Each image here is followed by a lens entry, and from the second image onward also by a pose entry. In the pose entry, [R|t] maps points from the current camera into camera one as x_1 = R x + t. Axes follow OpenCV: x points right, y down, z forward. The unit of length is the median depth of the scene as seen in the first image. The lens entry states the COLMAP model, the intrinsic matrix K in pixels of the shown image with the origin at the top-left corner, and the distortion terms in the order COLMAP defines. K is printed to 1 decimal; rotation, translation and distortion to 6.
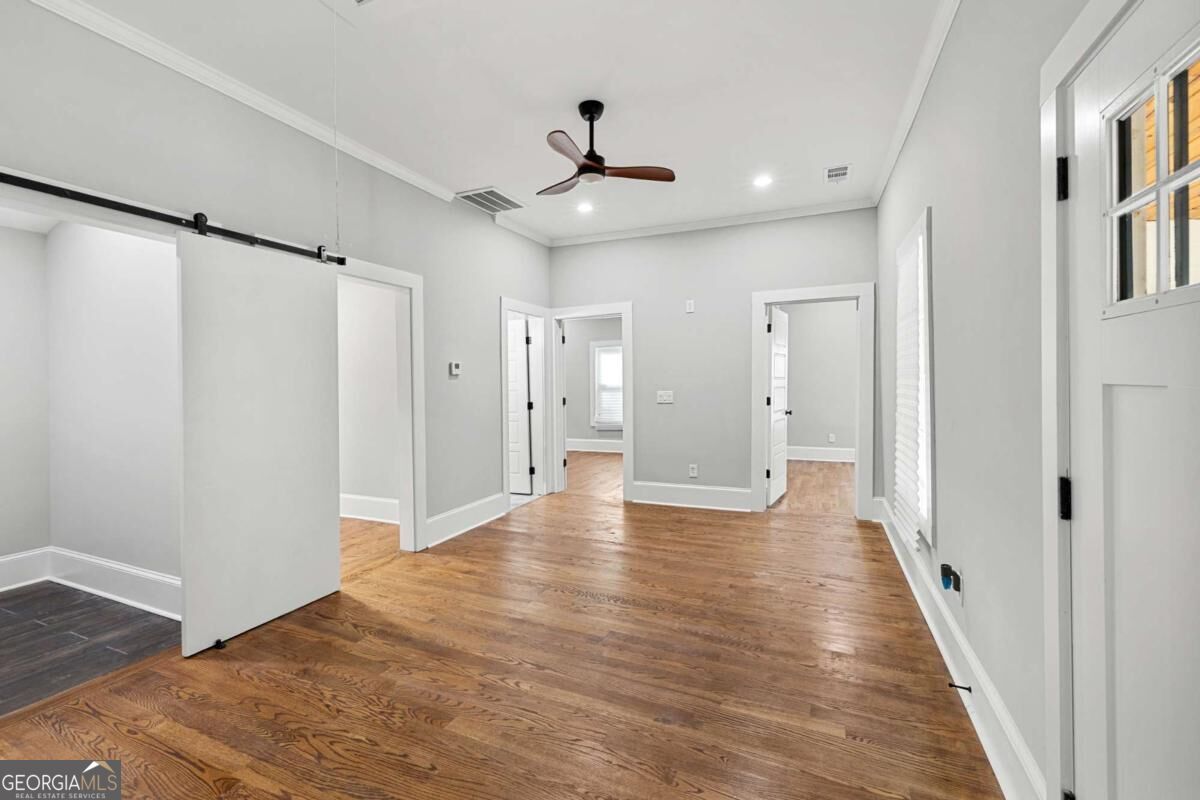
lens RADIAL K [[515.4, 0, 572.4], [0, 515.4, 394.3], [0, 0, 1]] dist [-0.002087, -0.000041]
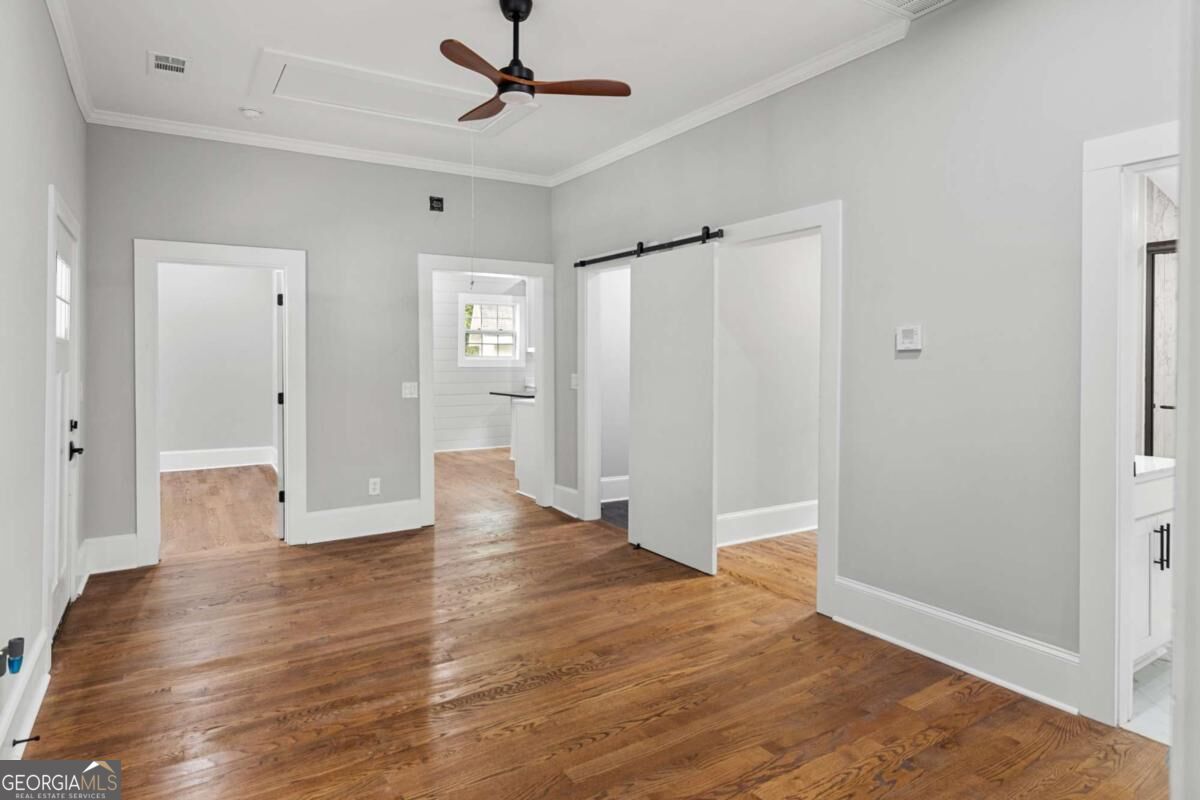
lens RADIAL K [[693.0, 0, 598.2], [0, 693.0, 363.9], [0, 0, 1]] dist [-0.001930, 0.000458]
pose [[-0.535137, 0.023942, -0.844426, 0.996183], [-0.013555, 0.999226, 0.036921, -0.083193], [0.844656, 0.031204, -0.534398, 1.987050]]
